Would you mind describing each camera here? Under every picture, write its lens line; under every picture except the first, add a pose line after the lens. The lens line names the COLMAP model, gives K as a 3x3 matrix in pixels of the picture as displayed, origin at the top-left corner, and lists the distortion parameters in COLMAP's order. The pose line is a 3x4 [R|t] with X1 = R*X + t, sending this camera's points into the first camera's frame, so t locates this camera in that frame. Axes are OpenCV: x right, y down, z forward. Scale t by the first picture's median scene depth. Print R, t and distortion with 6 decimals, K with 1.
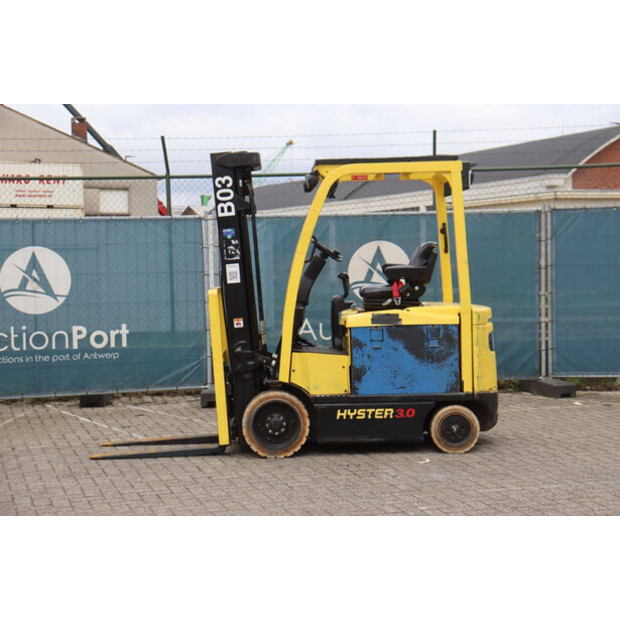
lens RADIAL K [[1252.2, 0, 310.0], [0, 1252.2, 310.0], [0, 0, 1]] dist [-0.011199, -0.171467]
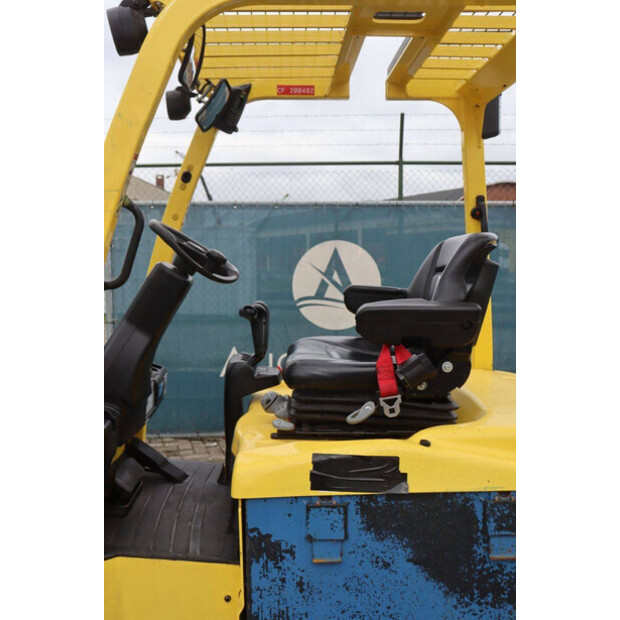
lens RADIAL K [[653.3, 0, 310.0], [0, 653.3, 310.0], [0, 0, 1]] dist [-0.061765, 0.033205]
pose [[0.999766, 0.012770, 0.017458, 0.045248], [-0.013456, 0.999121, 0.039705, -0.039871], [-0.016936, -0.039931, 0.999059, 0.834179]]
